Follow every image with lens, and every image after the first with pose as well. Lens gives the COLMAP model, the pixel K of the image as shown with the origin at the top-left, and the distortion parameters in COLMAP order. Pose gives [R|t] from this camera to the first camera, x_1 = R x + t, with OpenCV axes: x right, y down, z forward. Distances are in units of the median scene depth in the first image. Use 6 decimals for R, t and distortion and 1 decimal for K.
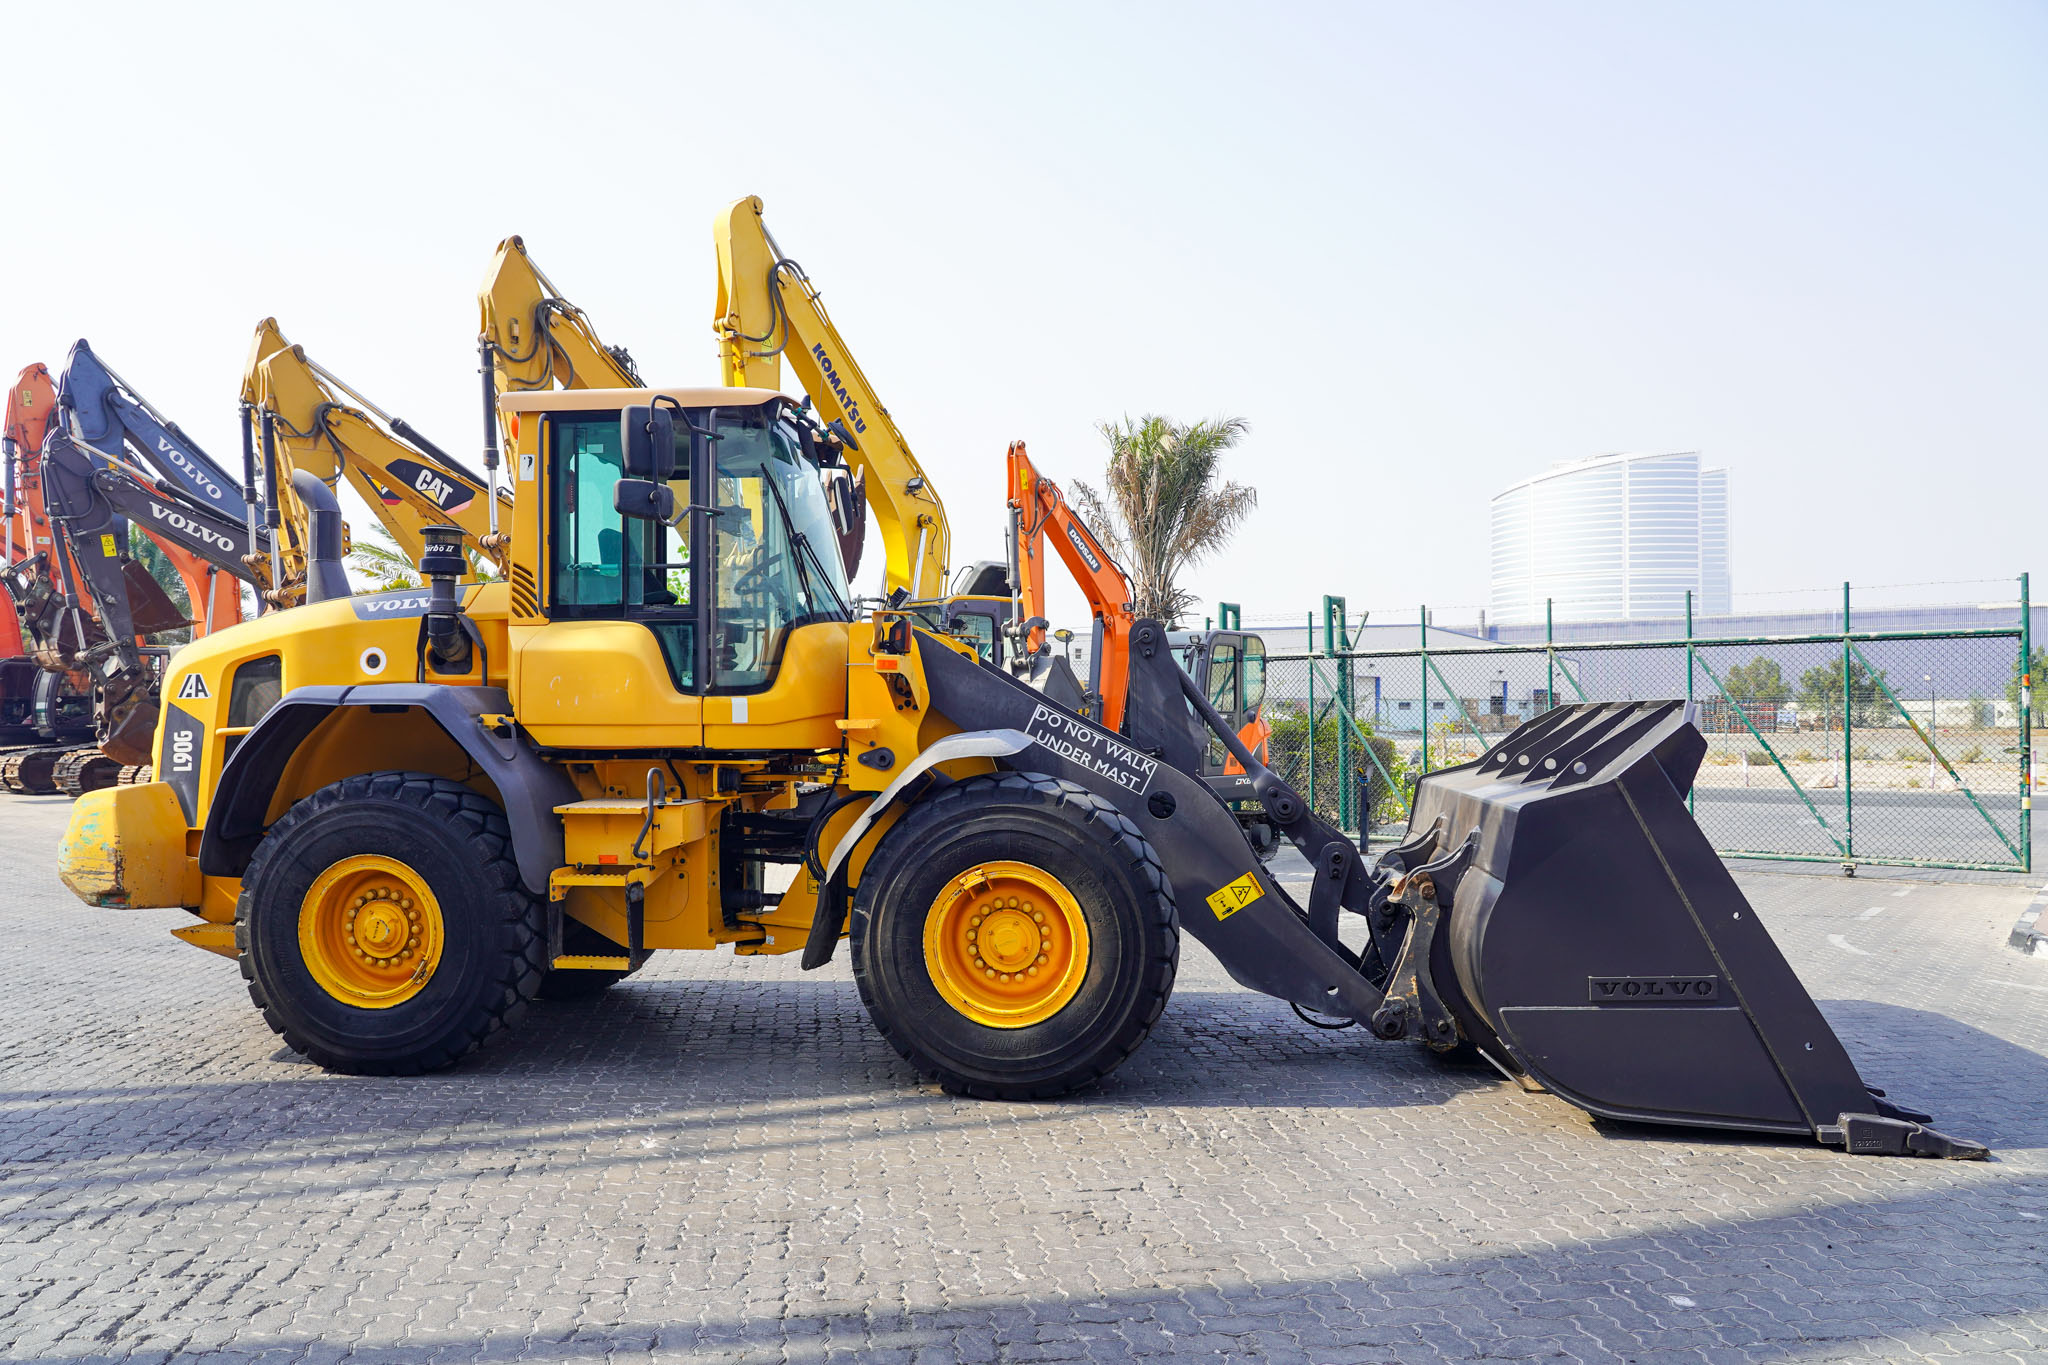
lens RADIAL K [[1505.3, 0, 940.7], [0, 1505.3, 727.4], [0, 0, 1]] dist [-0.030937, 0.011084]
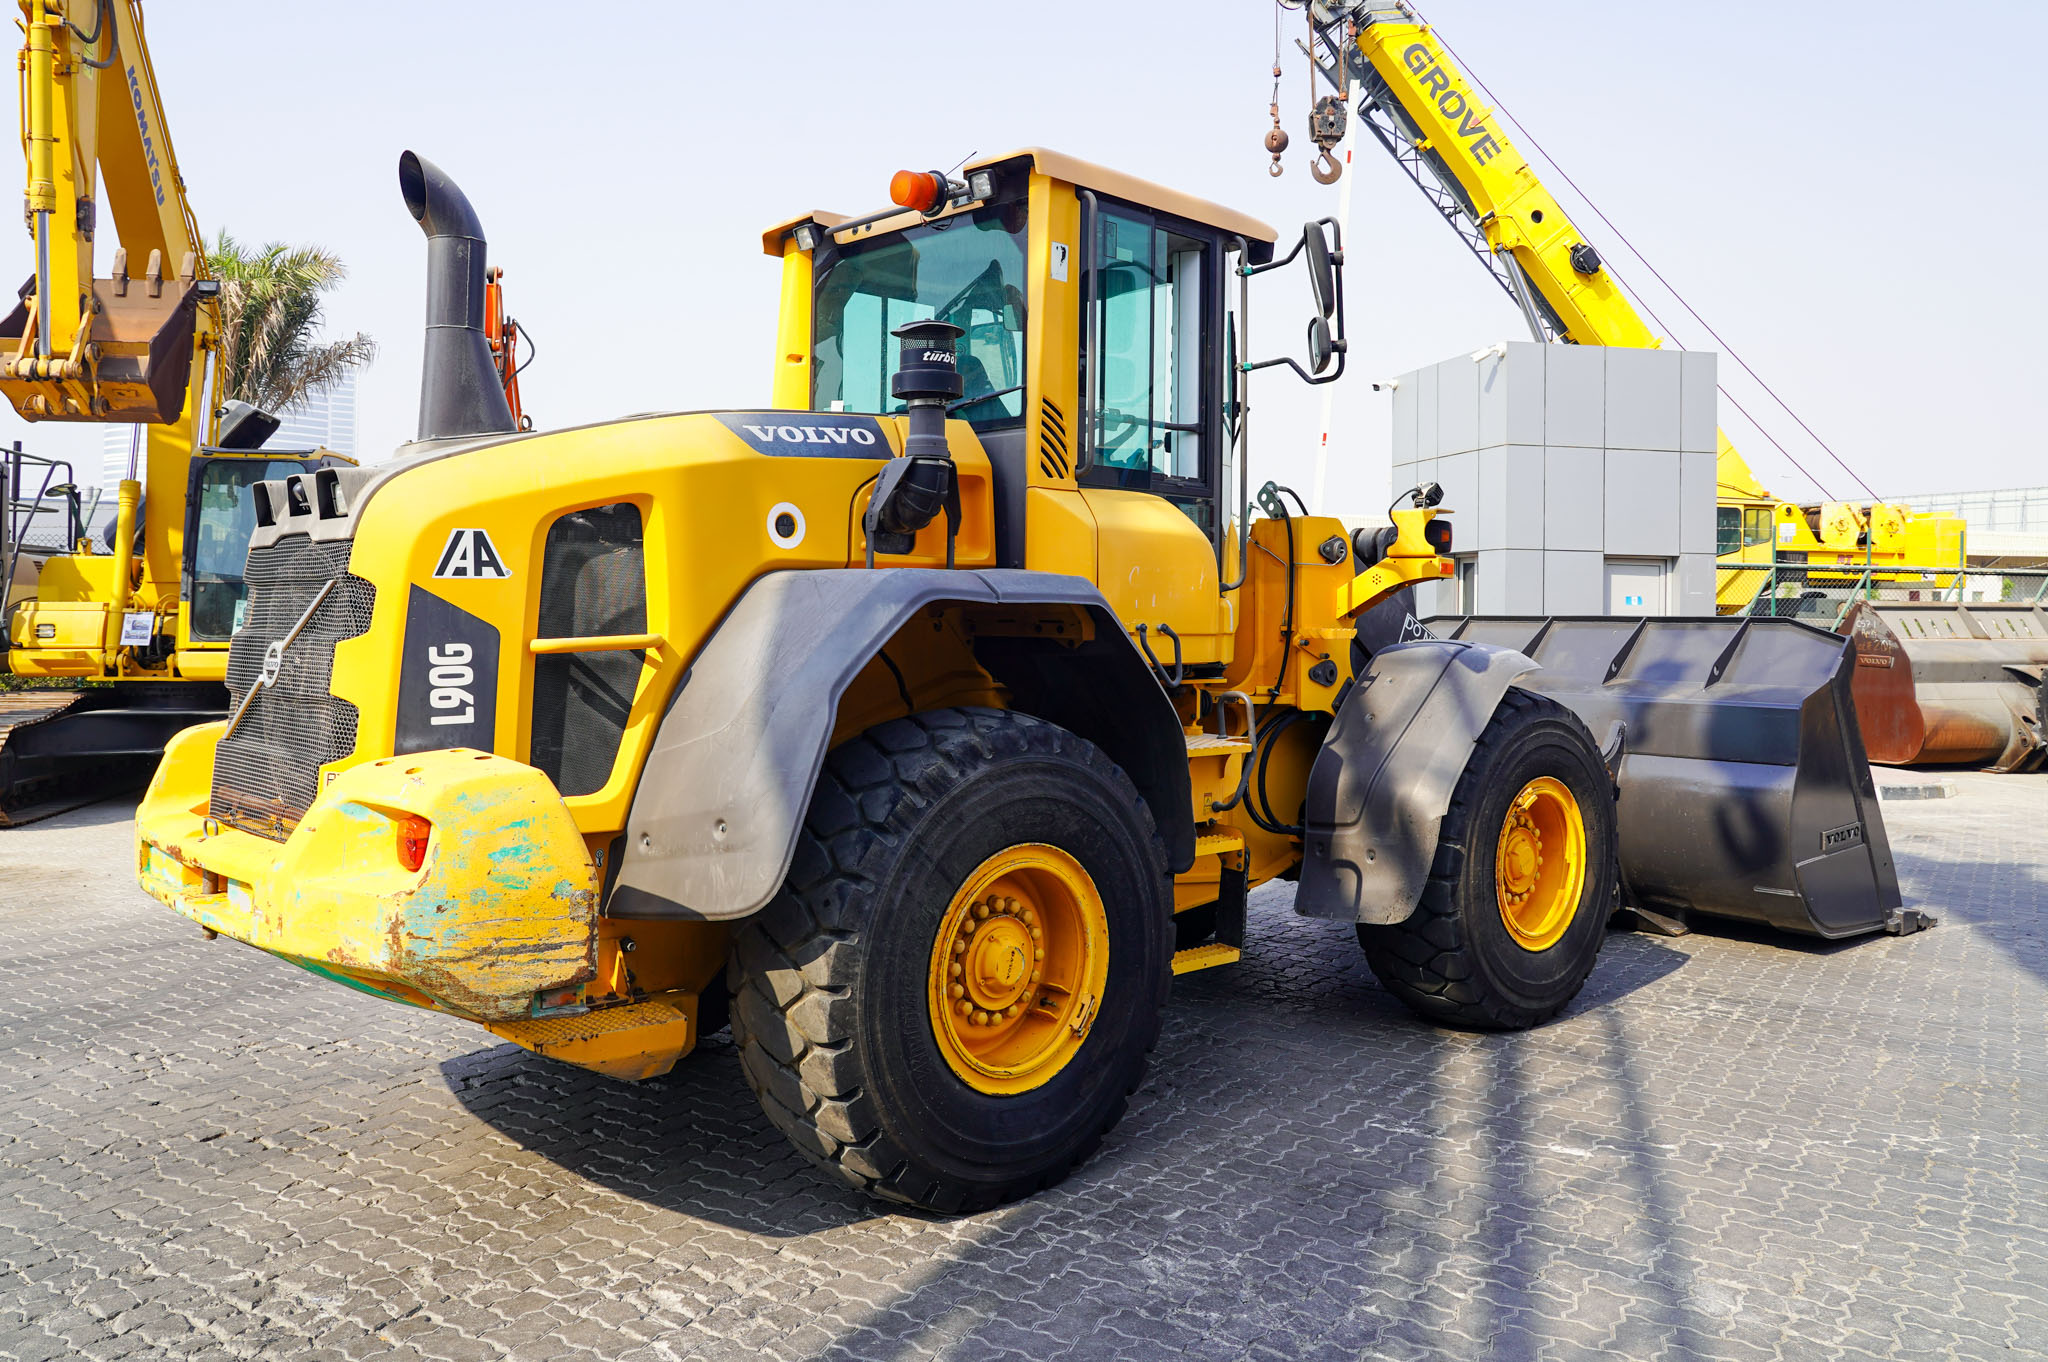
lens RADIAL K [[1505.3, 0, 980.7], [0, 1505.3, 621.2], [0, 0, 1]] dist [-0.030937, 0.011084]
pose [[0.645763, 0.007076, 0.763505, -0.774901], [-0.008387, 0.999962, -0.002174, -0.005431], [-0.763491, -0.004999, 0.645799, 0.546042]]
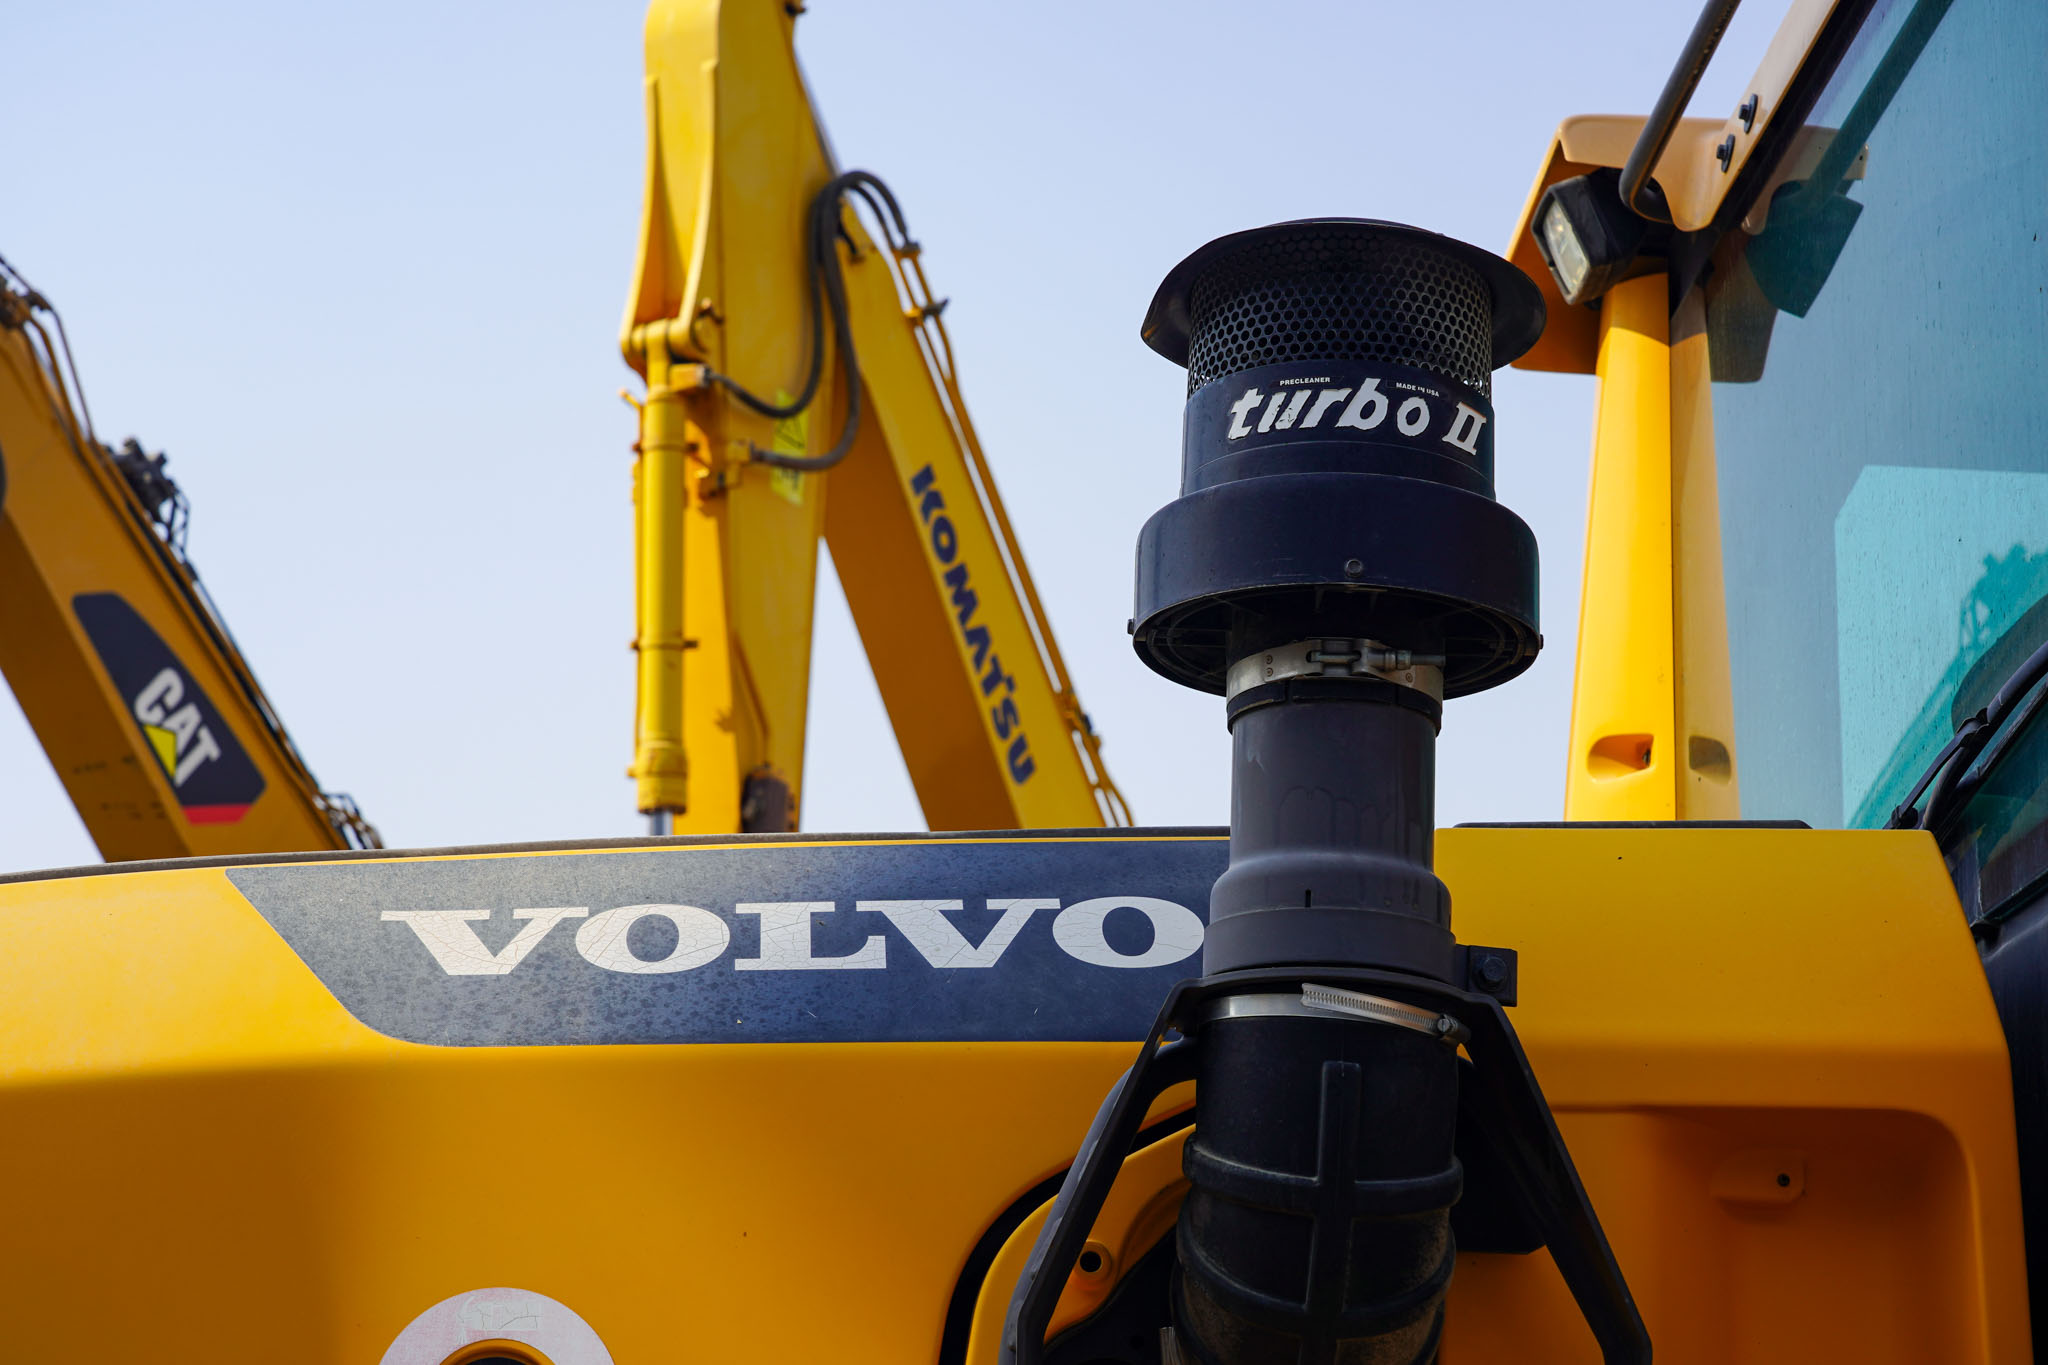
lens RADIAL K [[3677.9, 0, 1035.0], [0, 3677.9, 679.5], [0, 0, 1]] dist [-0.007045, 0.000000]
pose [[0.980387, 0.090468, 0.175092, -0.387991], [-0.036254, 0.956042, -0.290980, -0.018703], [-0.193720, 0.278925, 0.940571, 0.715879]]
